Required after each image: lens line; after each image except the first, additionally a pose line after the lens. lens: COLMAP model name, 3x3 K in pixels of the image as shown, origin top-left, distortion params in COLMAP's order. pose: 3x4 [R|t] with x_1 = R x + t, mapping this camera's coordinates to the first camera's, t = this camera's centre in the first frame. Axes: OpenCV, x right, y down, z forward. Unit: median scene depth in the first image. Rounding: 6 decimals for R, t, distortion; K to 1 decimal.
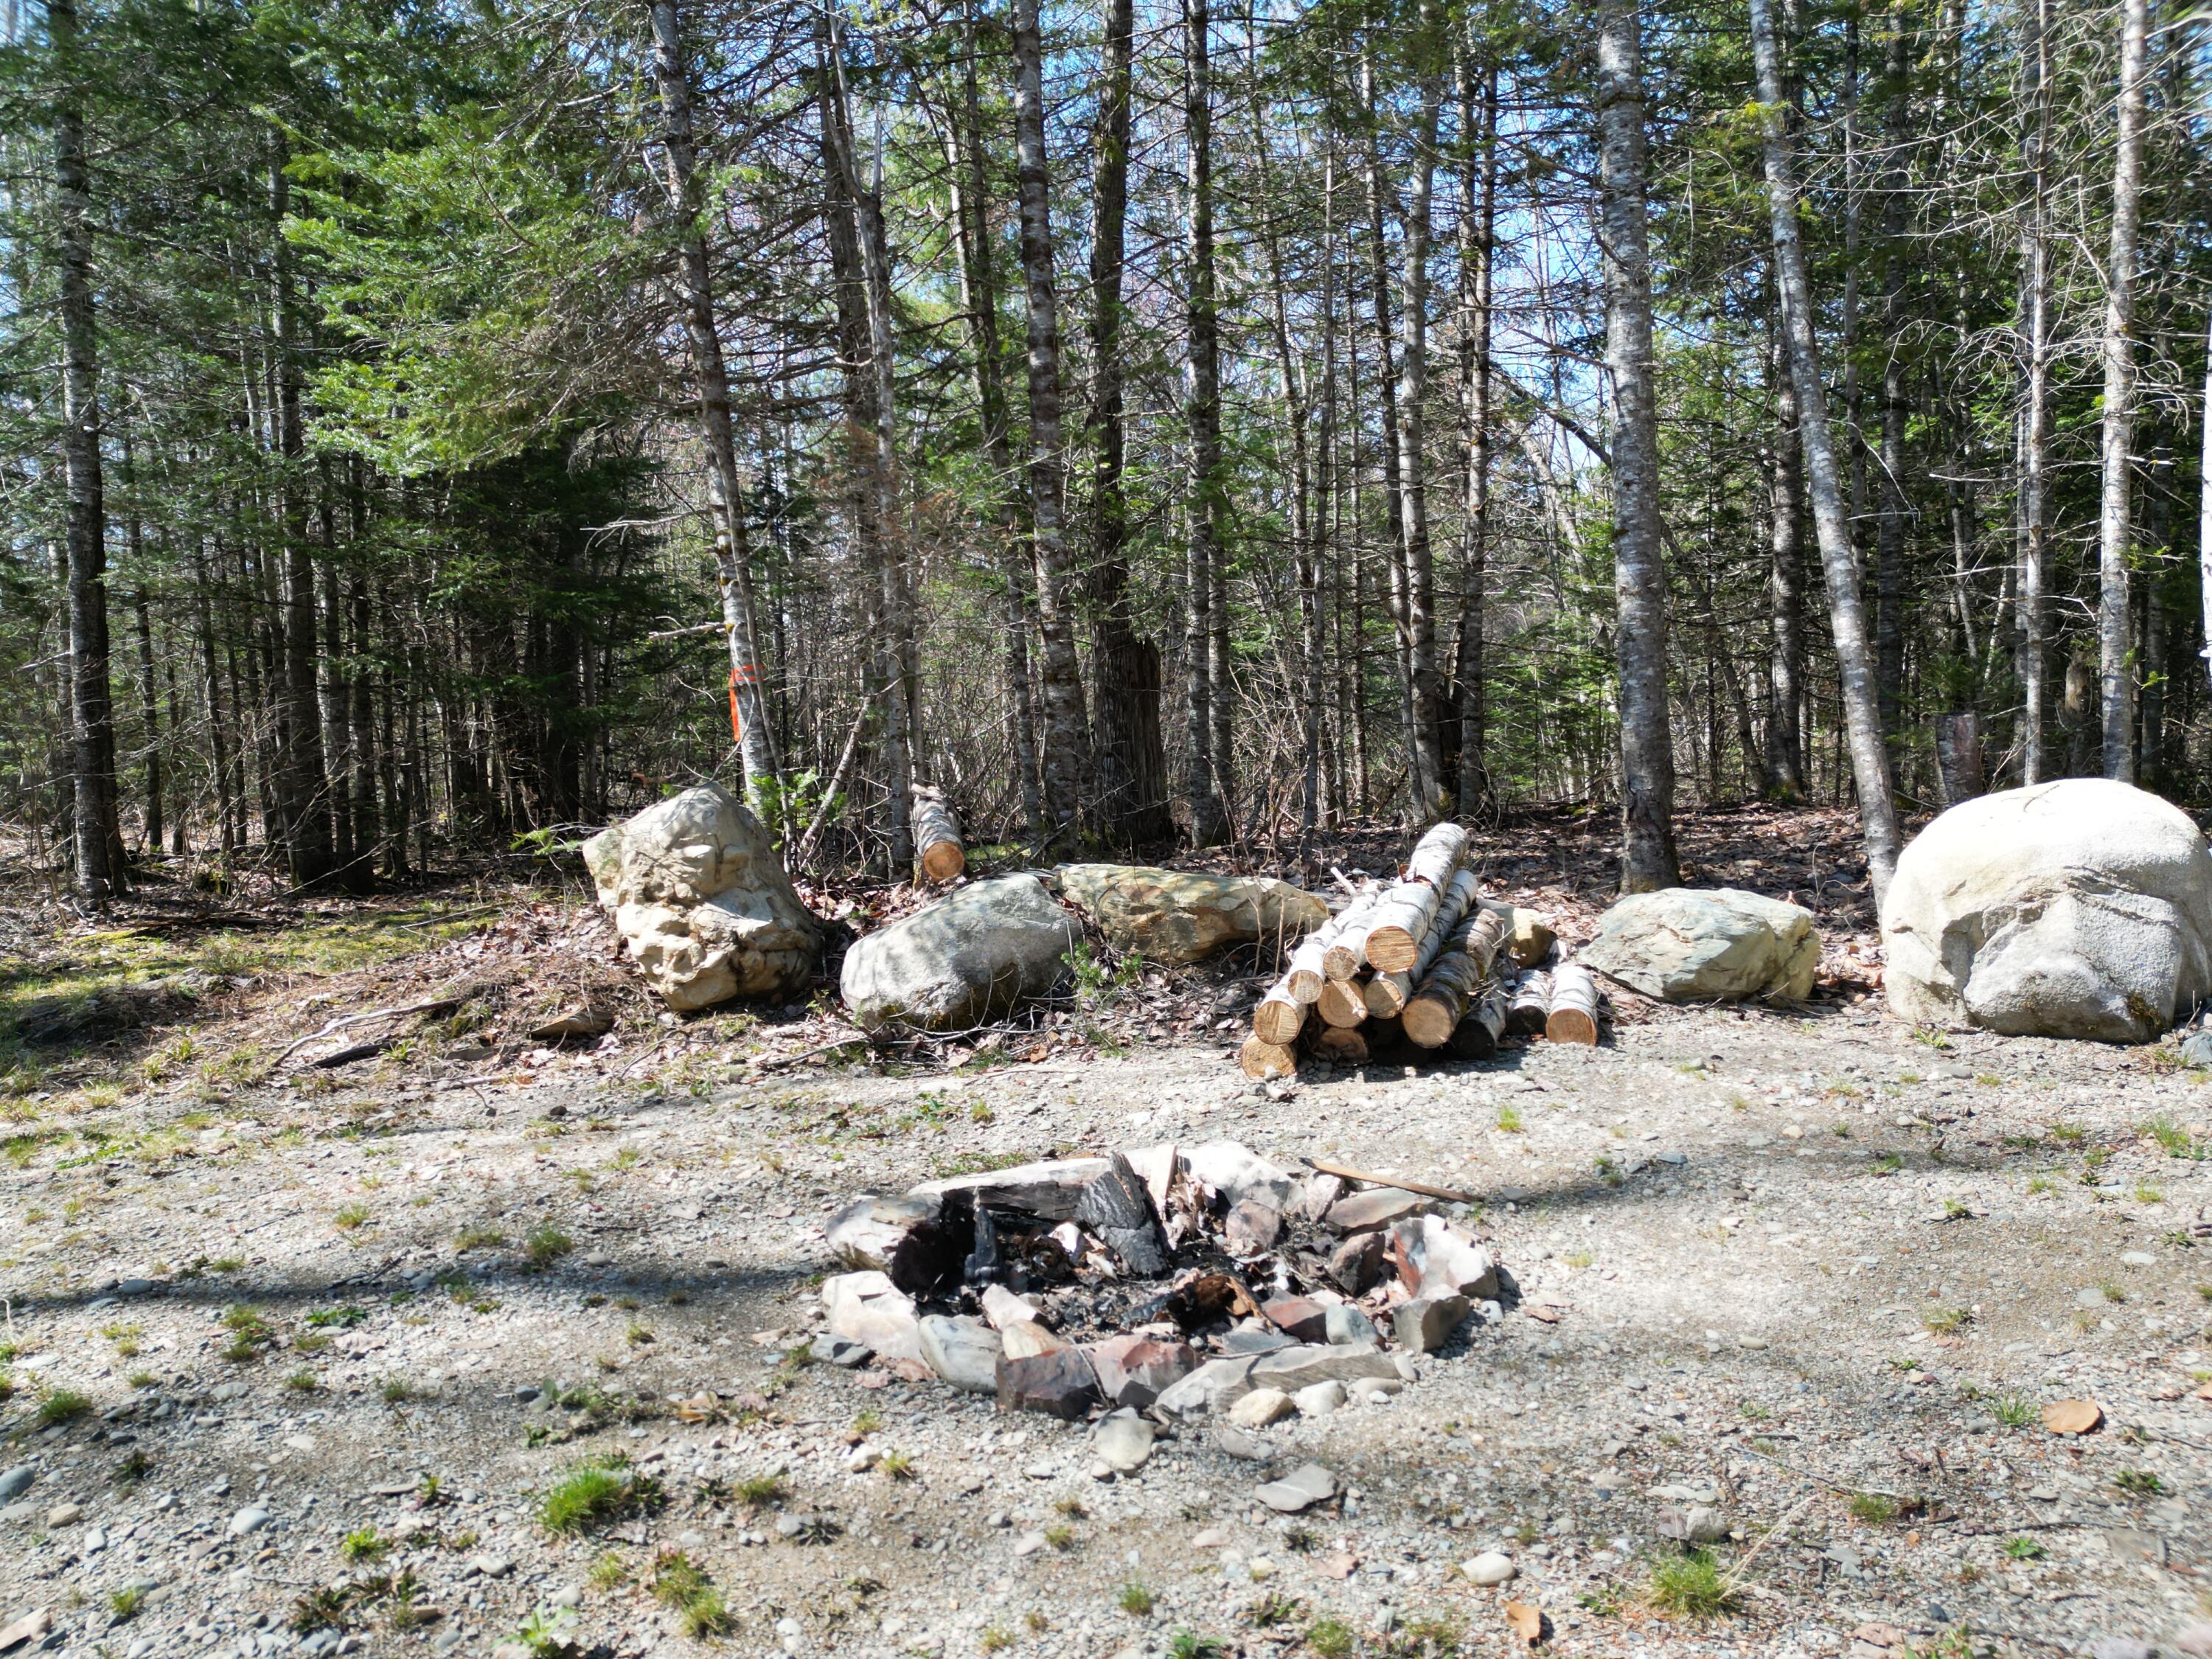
lens RADIAL K [[1541.2, 0, 1107.0], [0, 1541.2, 840.5], [0, 0, 1]] dist [0.079405, -0.074710]
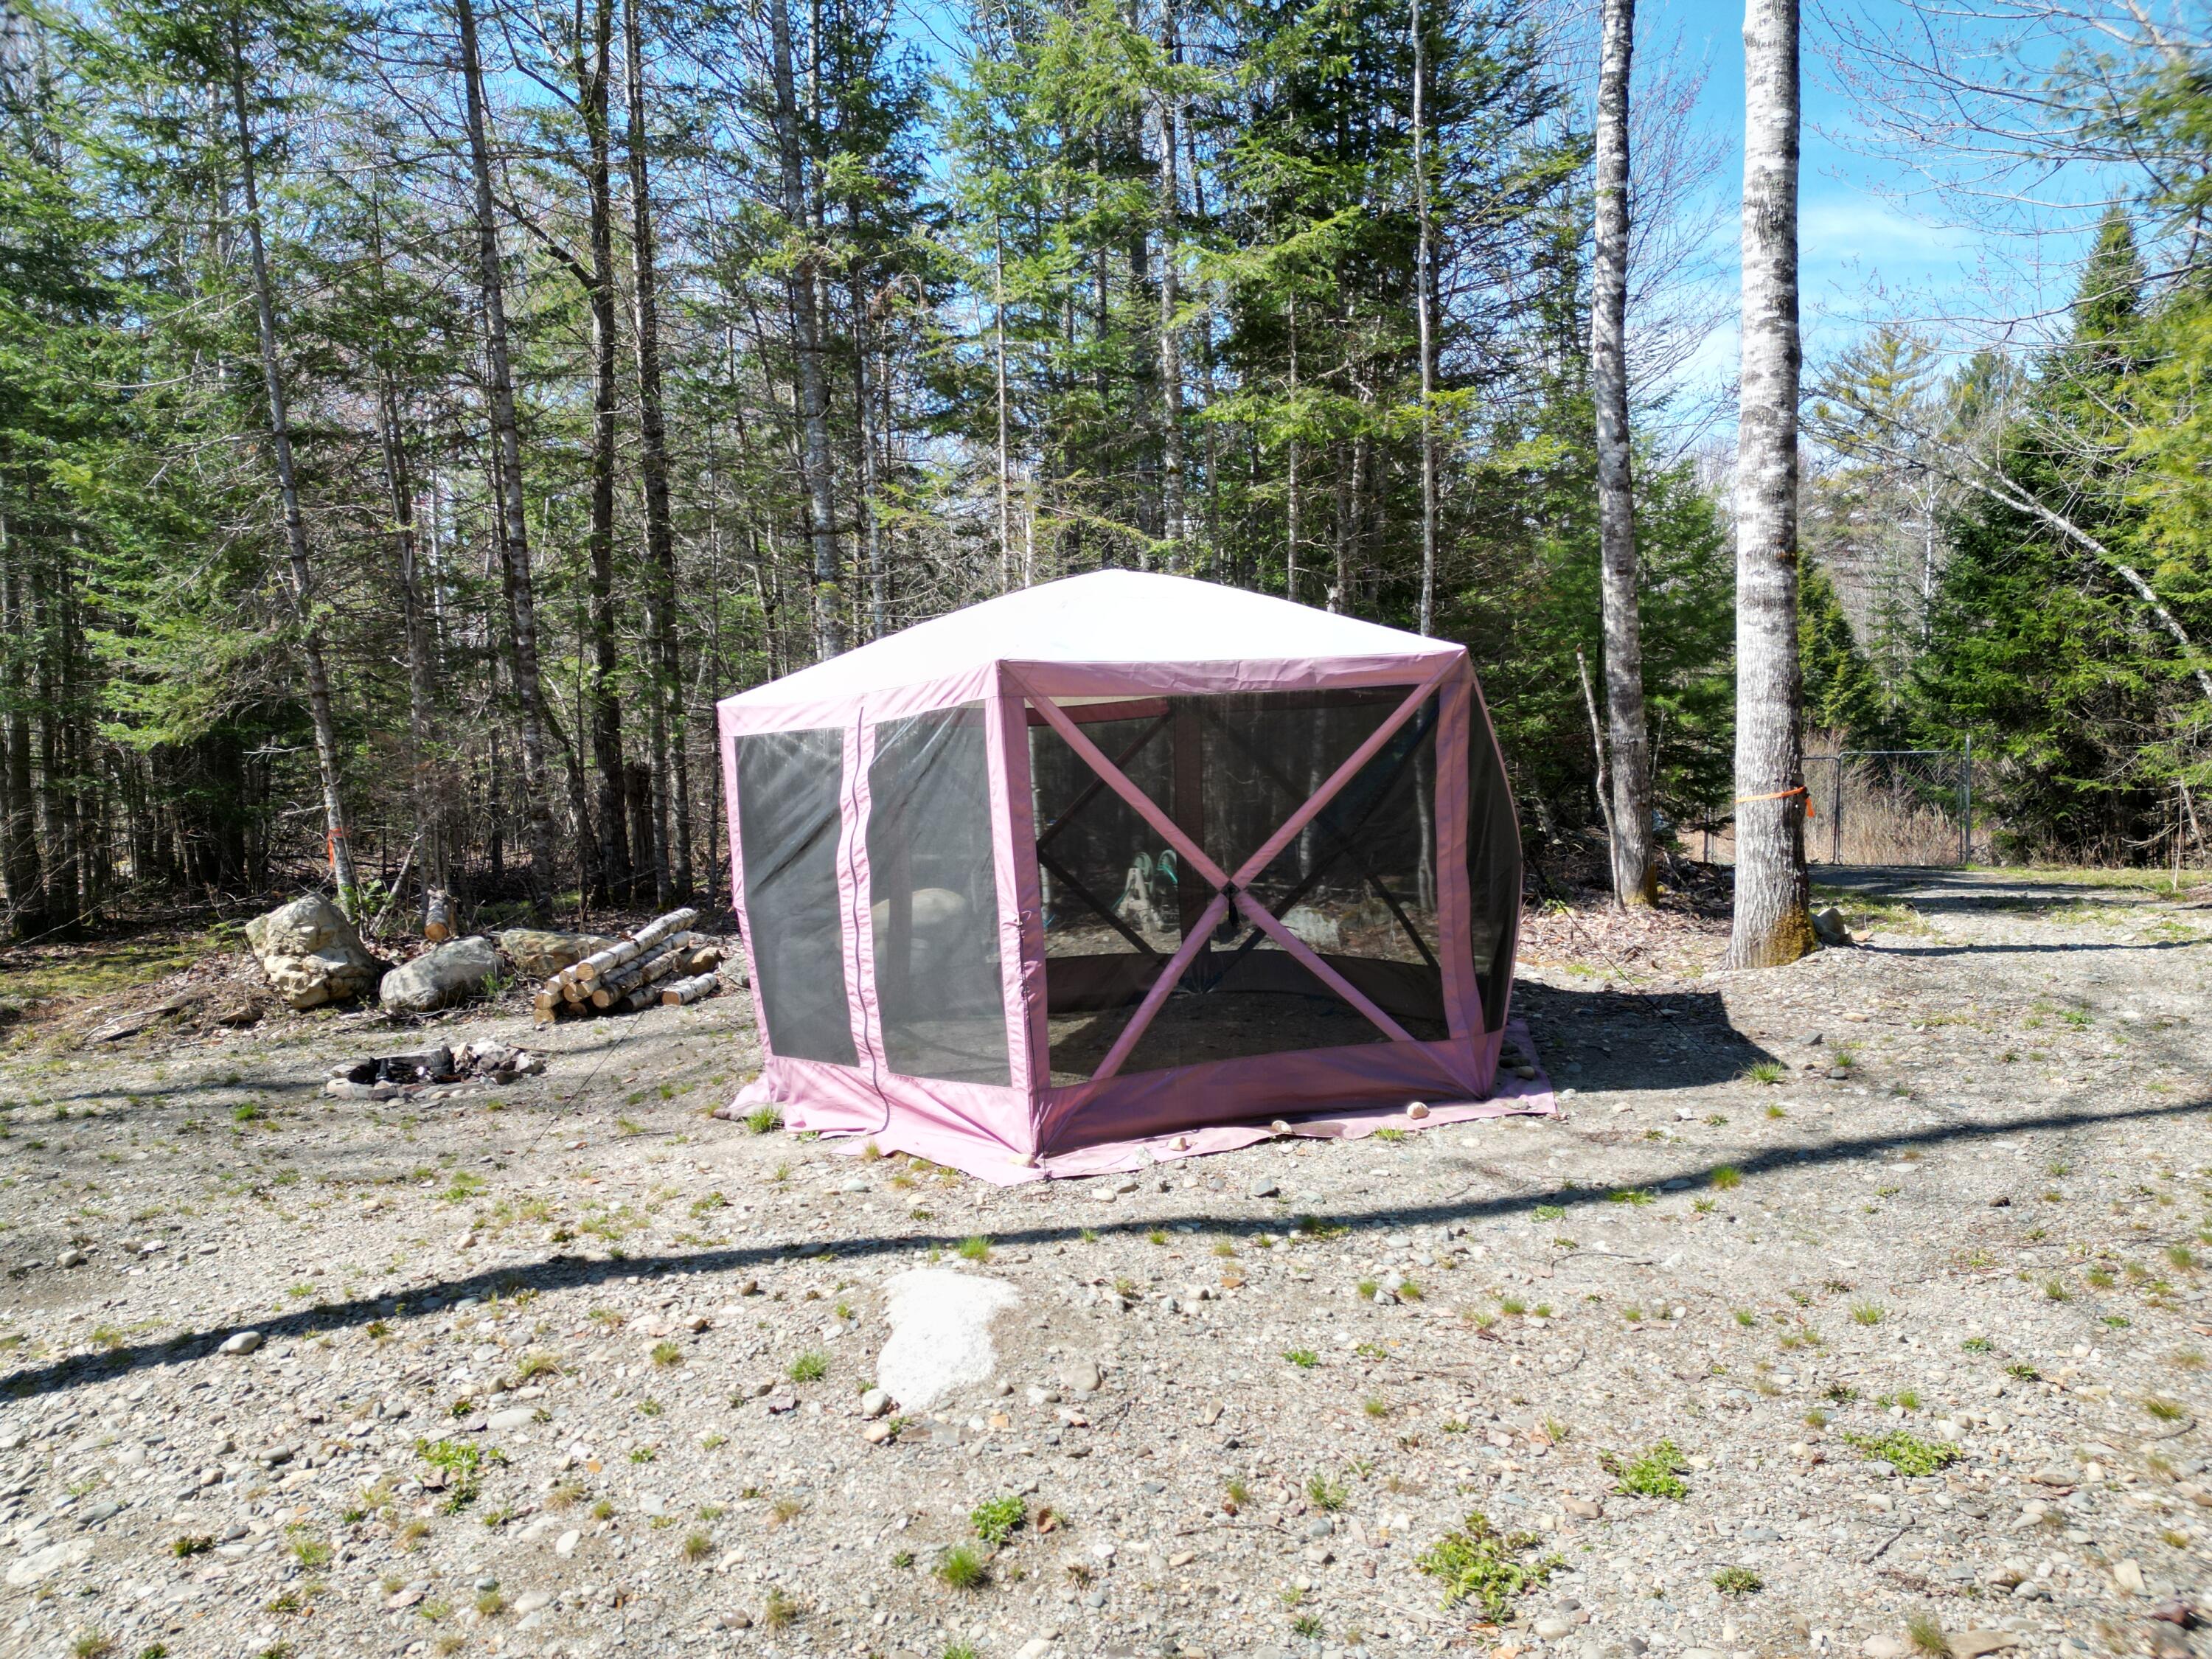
lens RADIAL K [[1541.2, 0, 1107.0], [0, 1541.2, 840.5], [0, 0, 1]] dist [0.079405, -0.074710]
pose [[0.984606, -0.012557, 0.174335, 0.414078], [0.012857, 0.999917, -0.000589, -0.095336], [-0.174313, 0.002821, 0.984686, -1.209420]]
